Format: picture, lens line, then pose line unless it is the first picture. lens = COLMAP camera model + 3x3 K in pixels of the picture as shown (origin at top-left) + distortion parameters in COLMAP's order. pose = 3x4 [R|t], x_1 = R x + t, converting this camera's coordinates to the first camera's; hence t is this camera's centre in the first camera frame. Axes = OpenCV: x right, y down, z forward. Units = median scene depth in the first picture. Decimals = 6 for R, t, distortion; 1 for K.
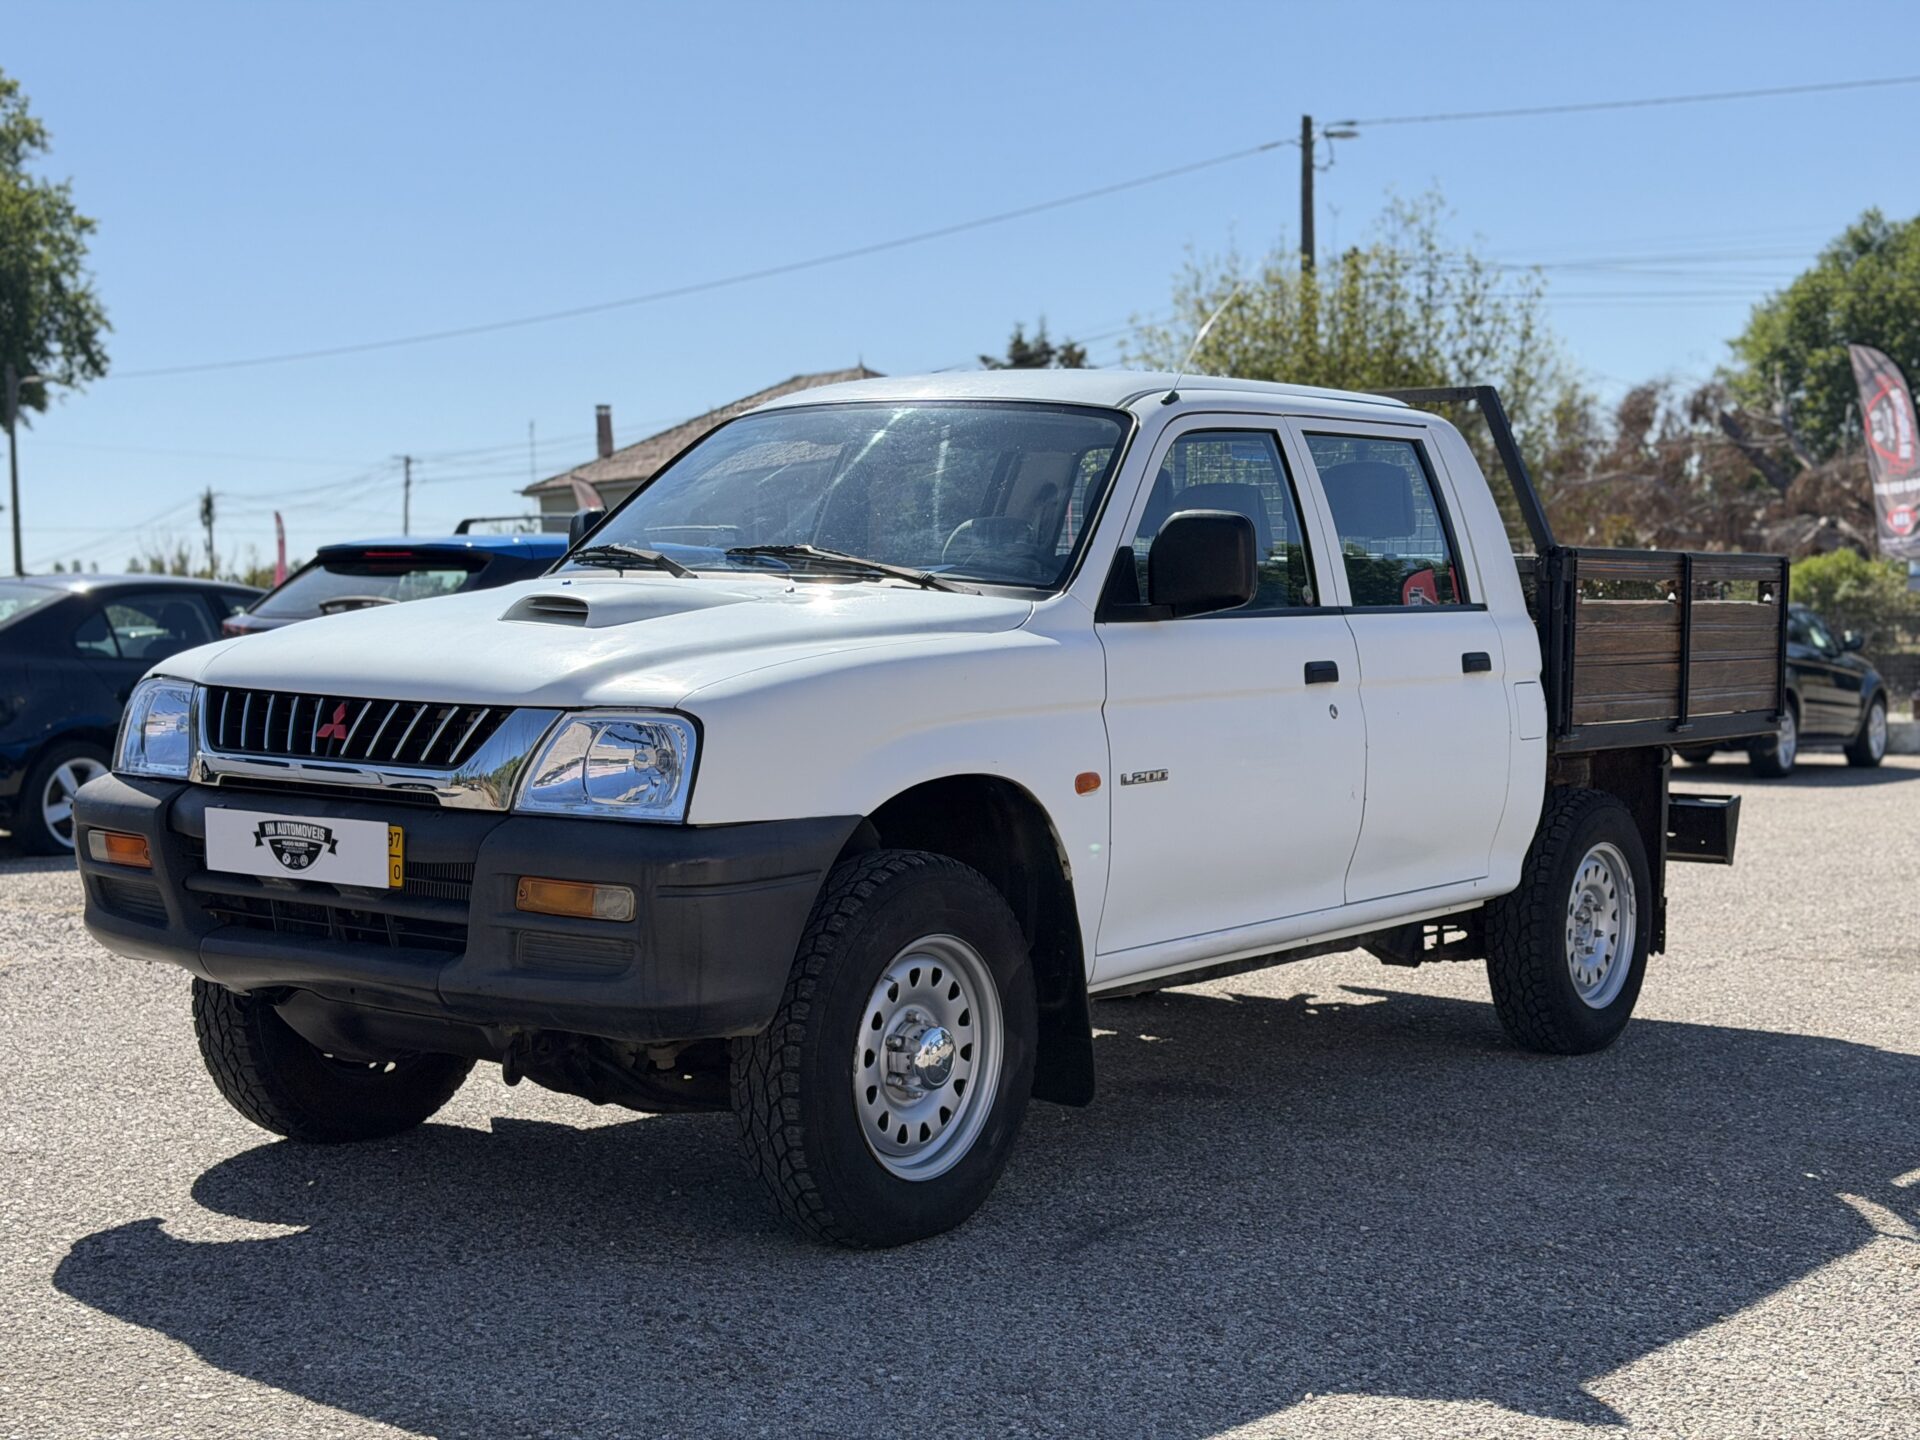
lens RADIAL K [[2670.3, 0, 960.0], [0, 2670.3, 720.0], [0, 0, 1]] dist [0.136213, -0.063919]
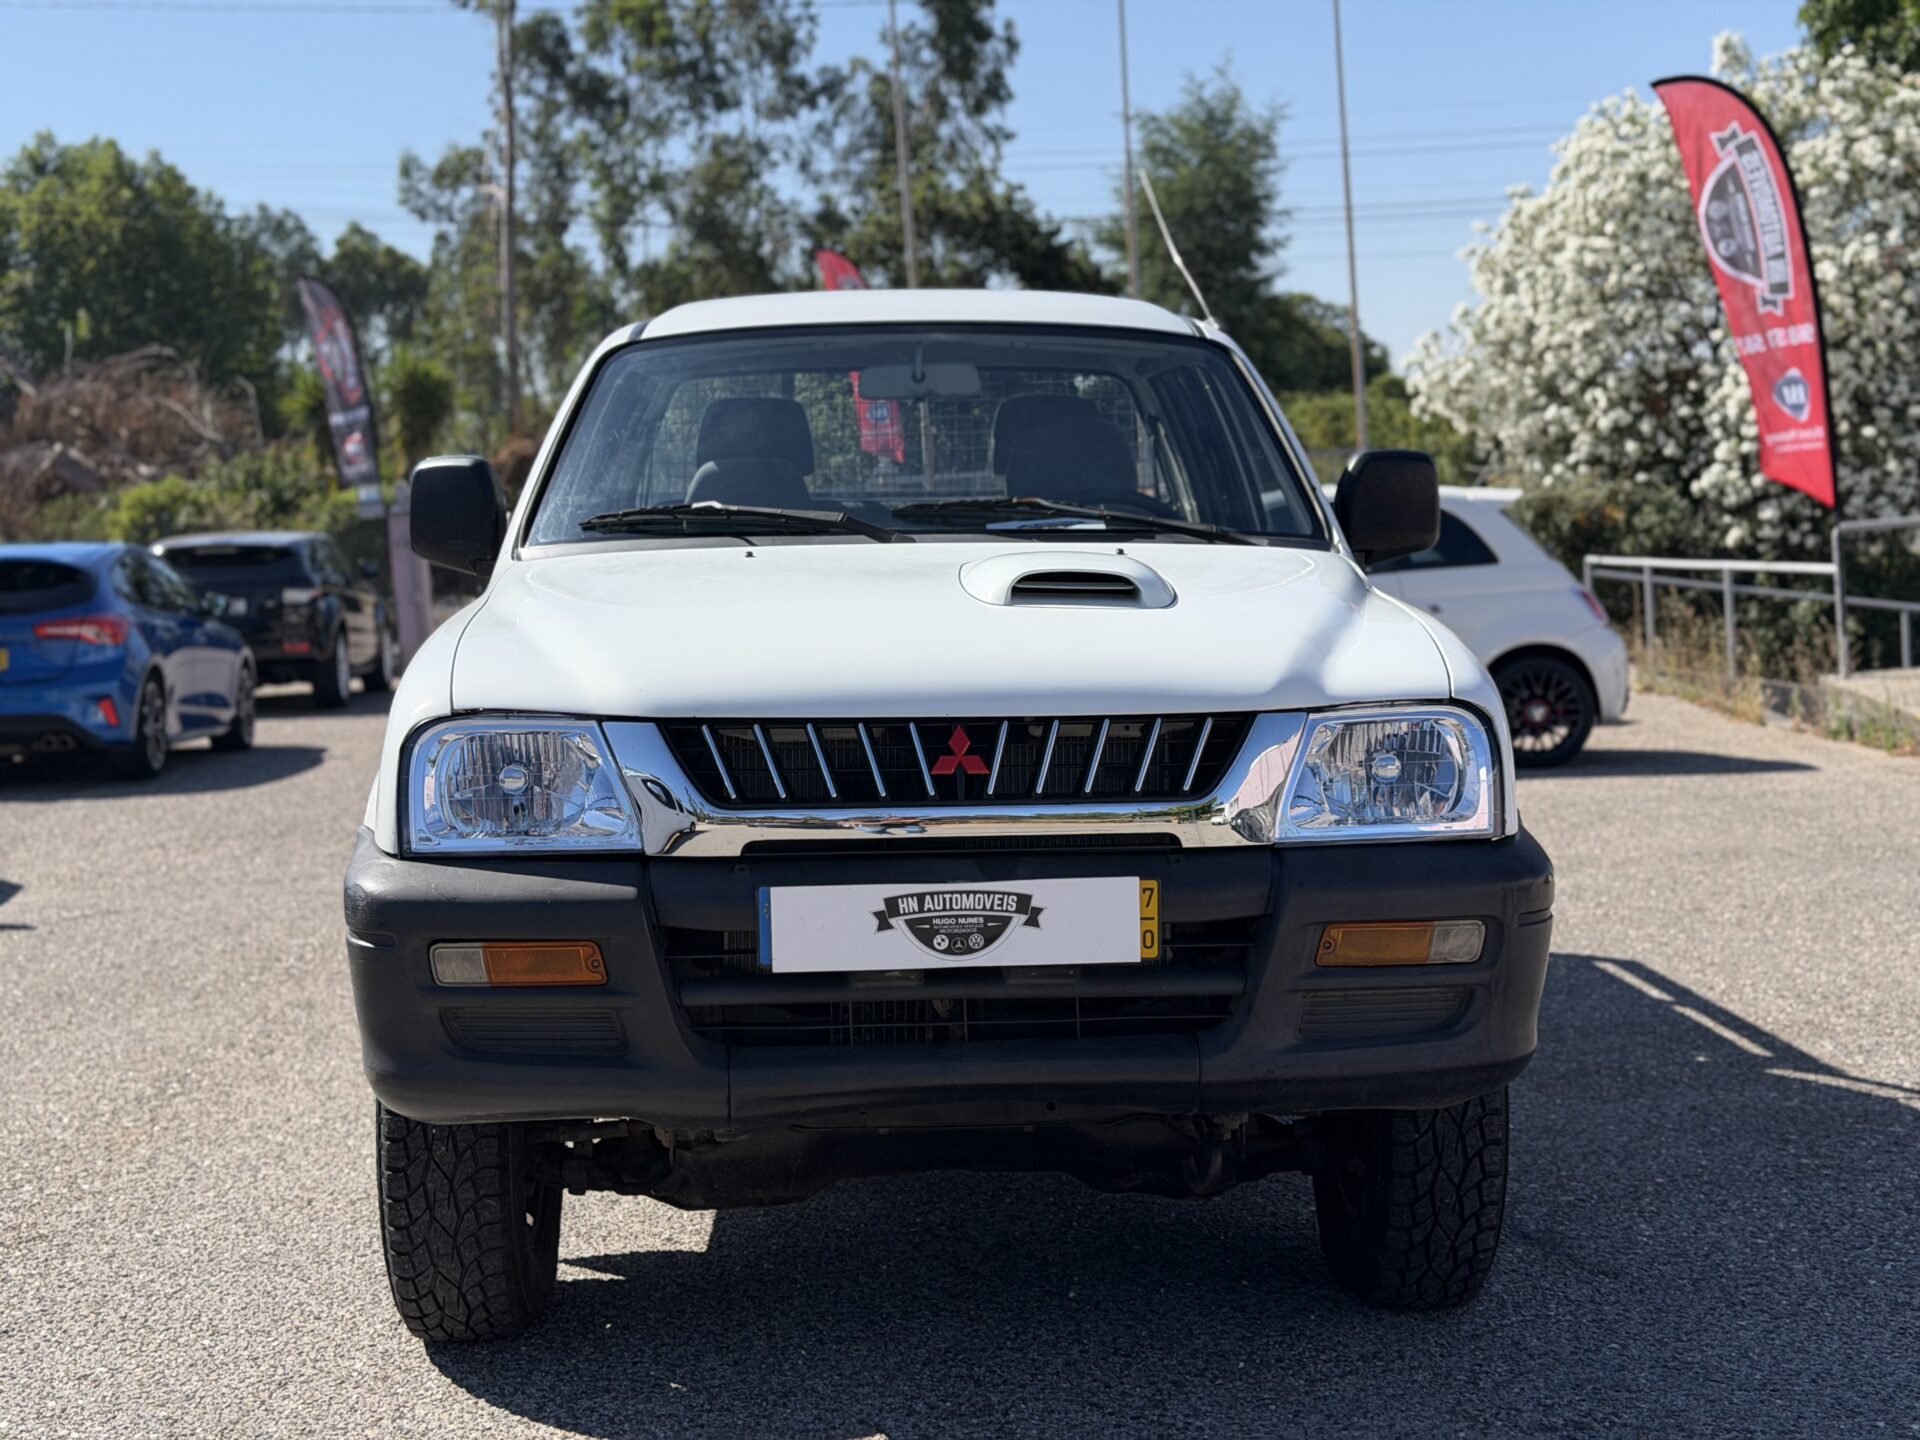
lens RADIAL K [[2670.3, 0, 960.0], [0, 2670.3, 720.0], [0, 0, 1]] dist [0.136213, -0.063919]
pose [[0.787601, -0.079865, 0.610988, -0.690804], [0.063235, 0.996806, 0.048784, -0.044928], [-0.612932, 0.000214, 0.790135, 0.417269]]
